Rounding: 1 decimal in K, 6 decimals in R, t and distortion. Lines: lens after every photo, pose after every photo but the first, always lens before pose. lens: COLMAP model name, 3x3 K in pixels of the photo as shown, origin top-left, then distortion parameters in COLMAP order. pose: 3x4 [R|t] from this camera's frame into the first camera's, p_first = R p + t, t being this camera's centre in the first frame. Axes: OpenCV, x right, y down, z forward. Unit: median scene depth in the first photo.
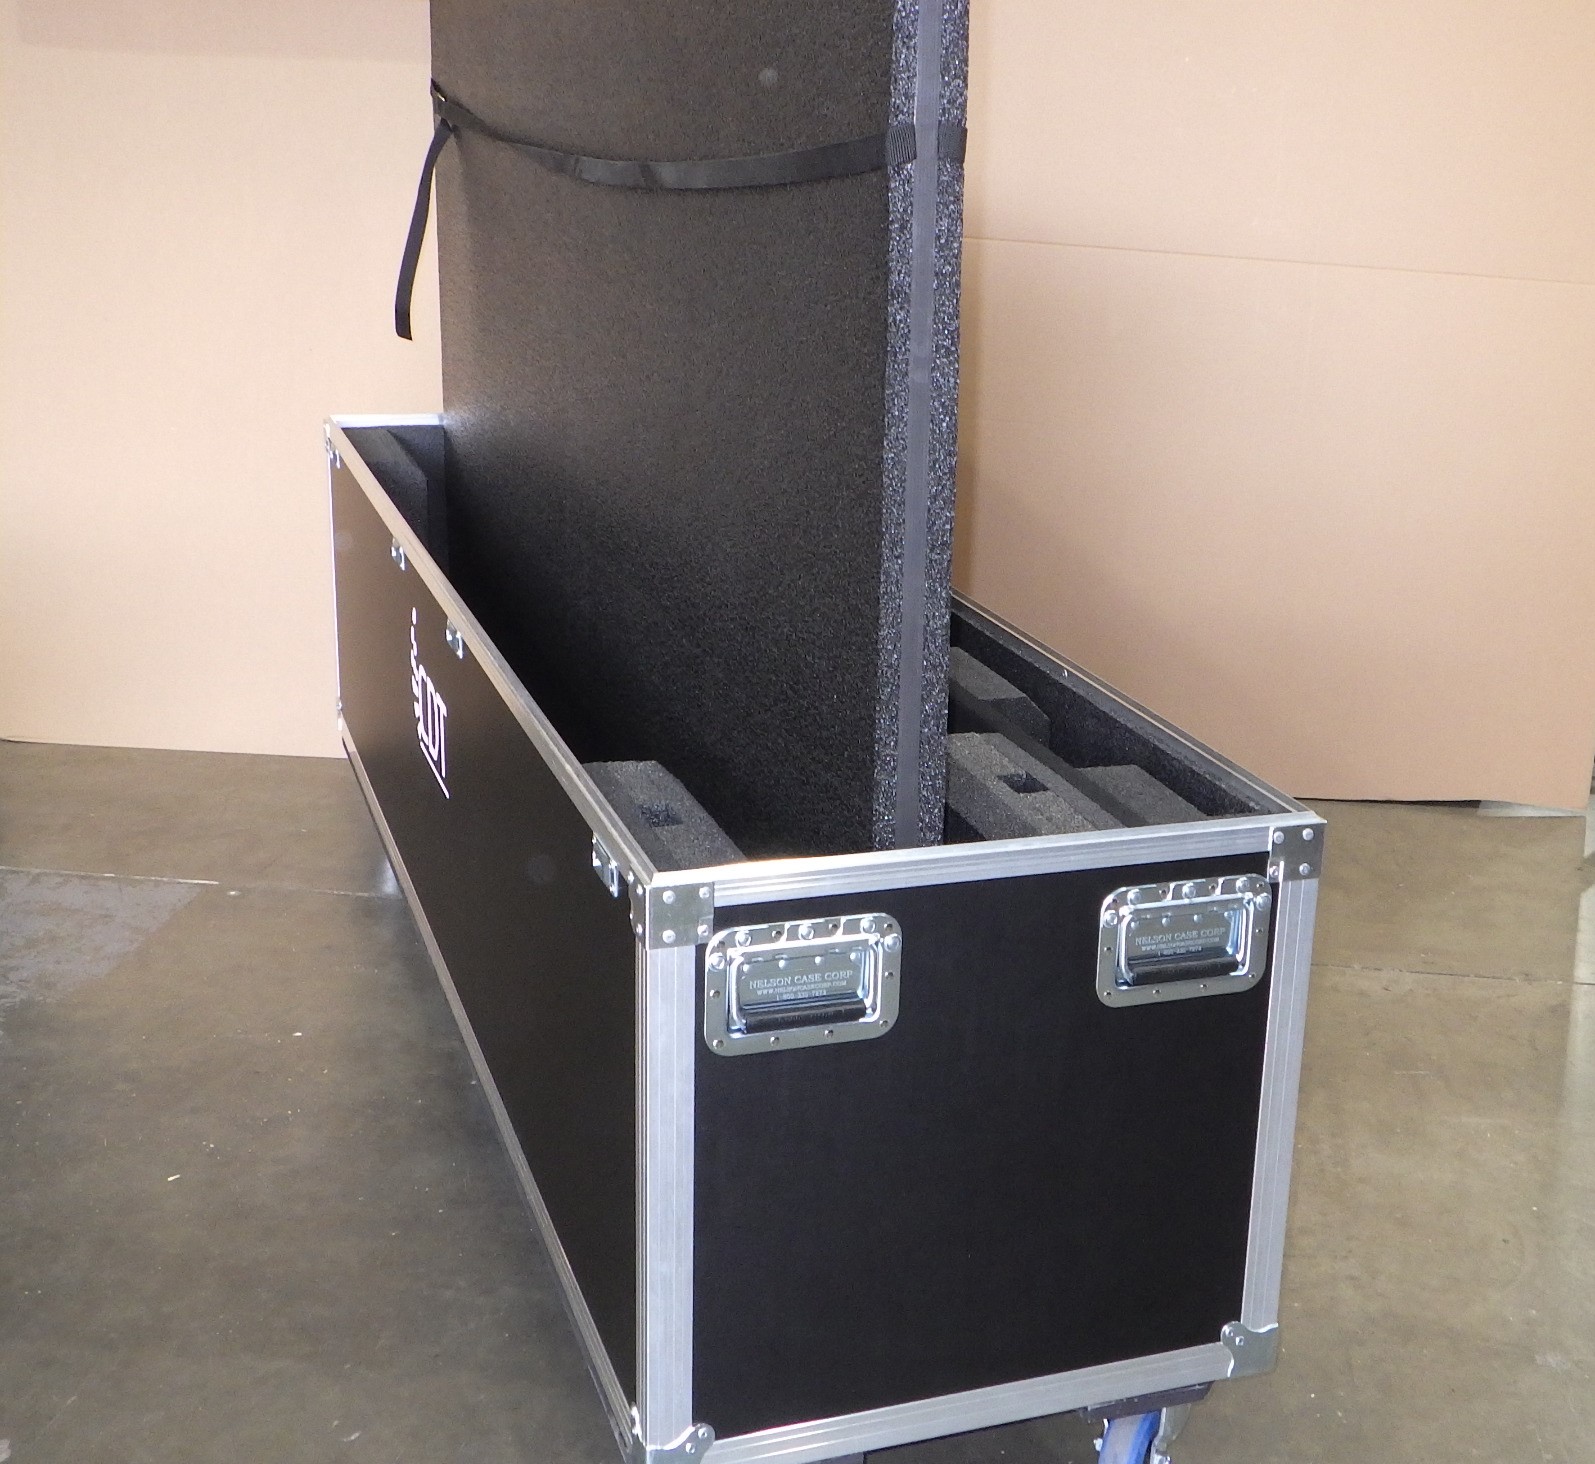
lens RADIAL K [[2126.9, 0, 833.4], [0, 2126.9, 730.1], [0, 0, 1]] dist [0.002796, -0.034592]
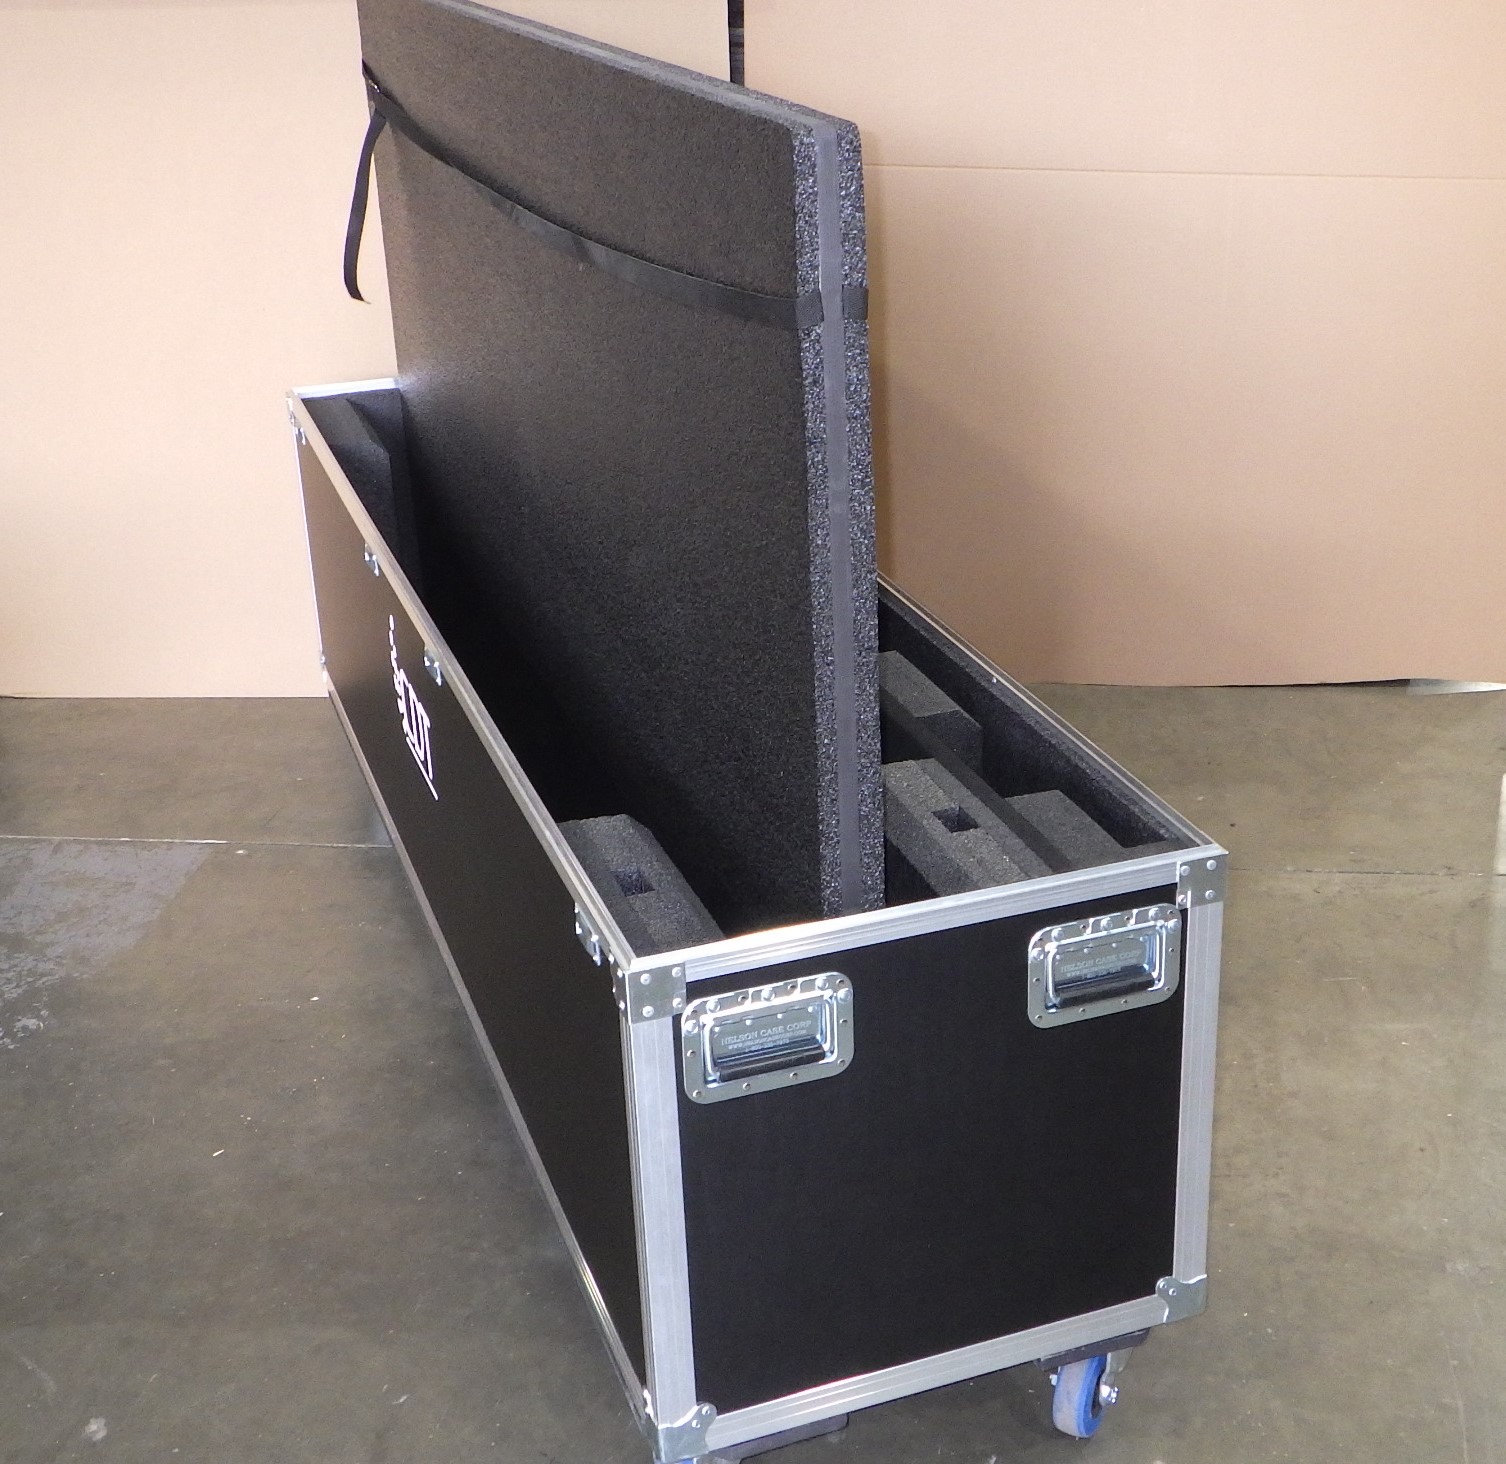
lens RADIAL K [[2120.5, 0, 753.0], [0, 2120.5, 732.0], [0, 0, 1]] dist [-0.005051, -0.017471]
pose [[0.997873, -0.059470, -0.026680, 0.015027], [0.061918, 0.992756, 0.102964, -0.136844], [0.020363, -0.104397, 0.994327, -0.096183]]
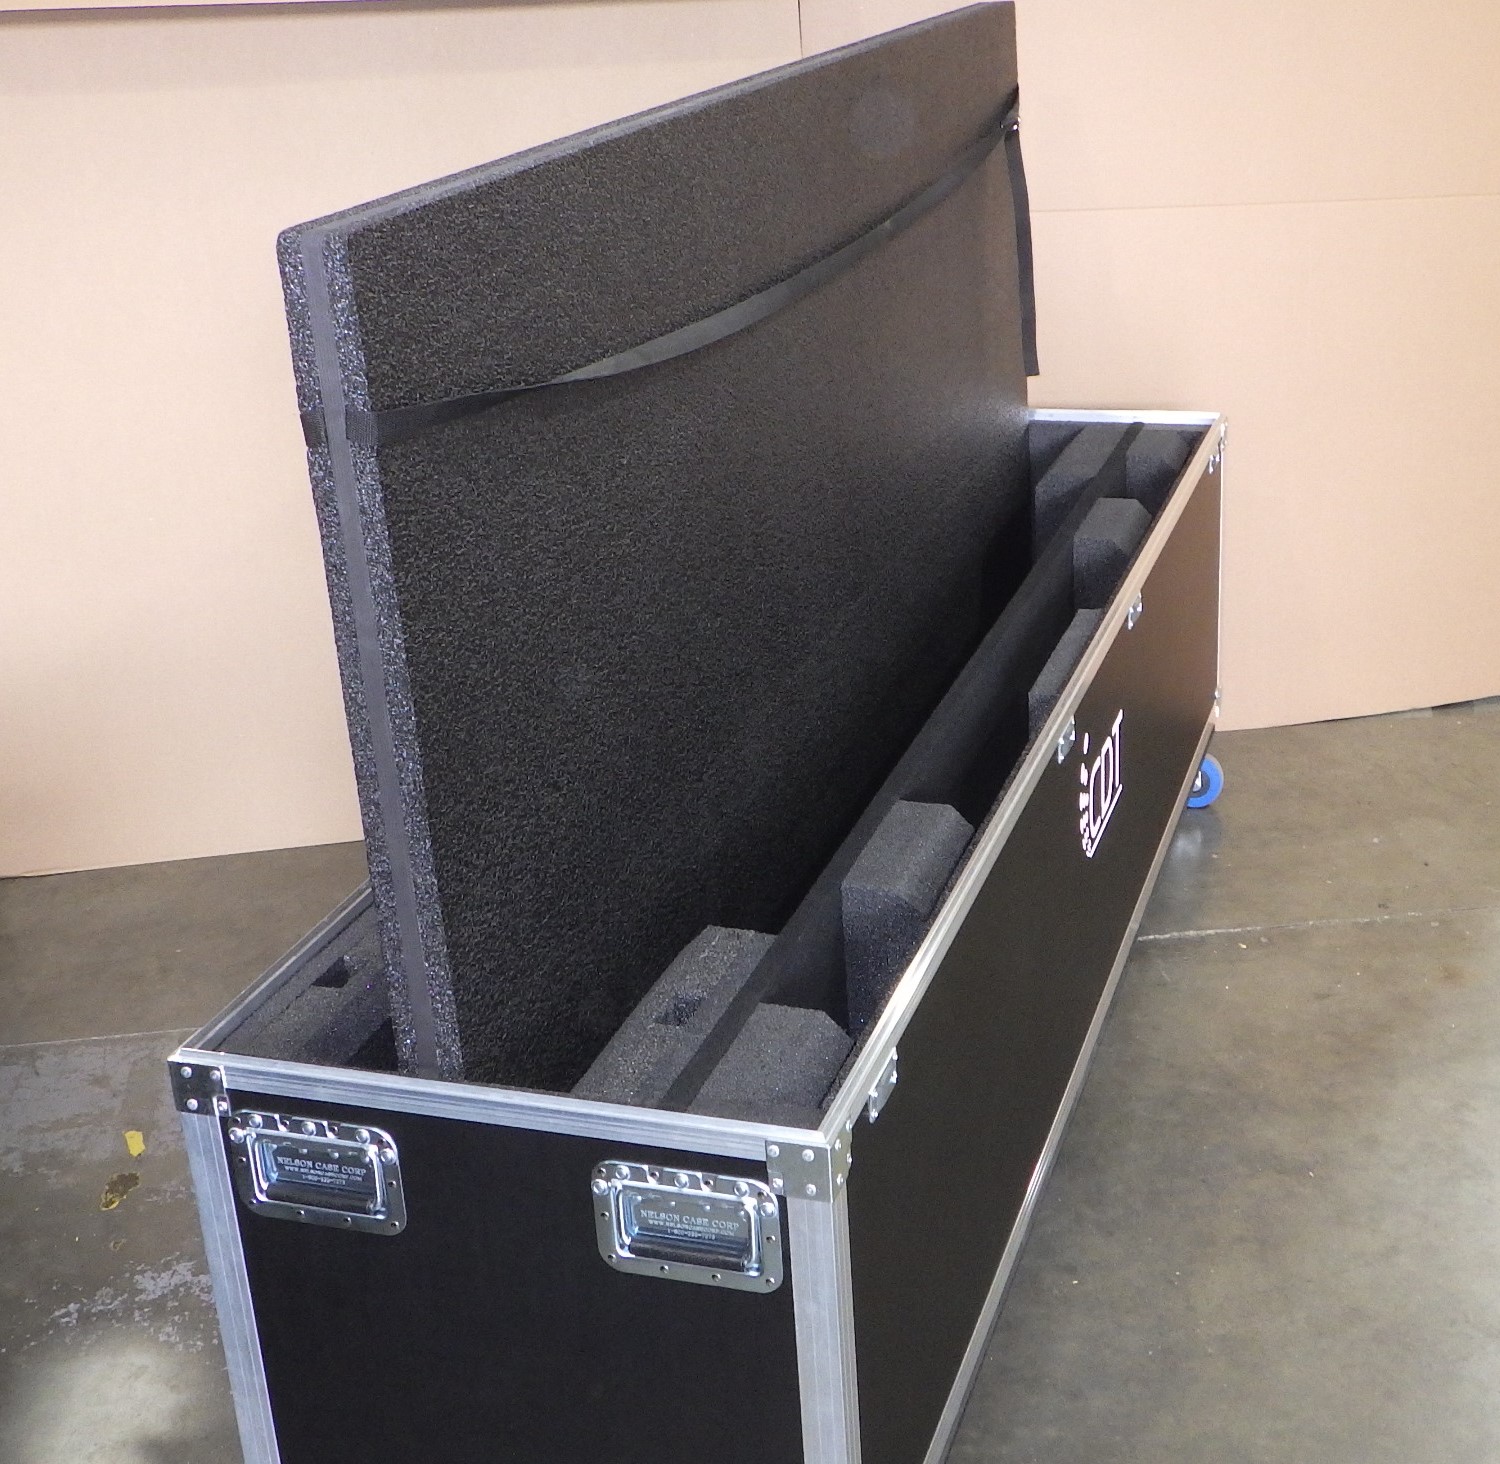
lens RADIAL K [[2112.1, 0, 750.0], [0, 2112.1, 732.0], [0, 0, 1]] dist [-0.005051, -0.017471]
pose [[0.781687, 0.158692, -0.603144, 0.657619], [-0.091695, 0.985820, 0.140537, -0.232650], [0.616893, -0.054551, 0.785154, 0.258665]]
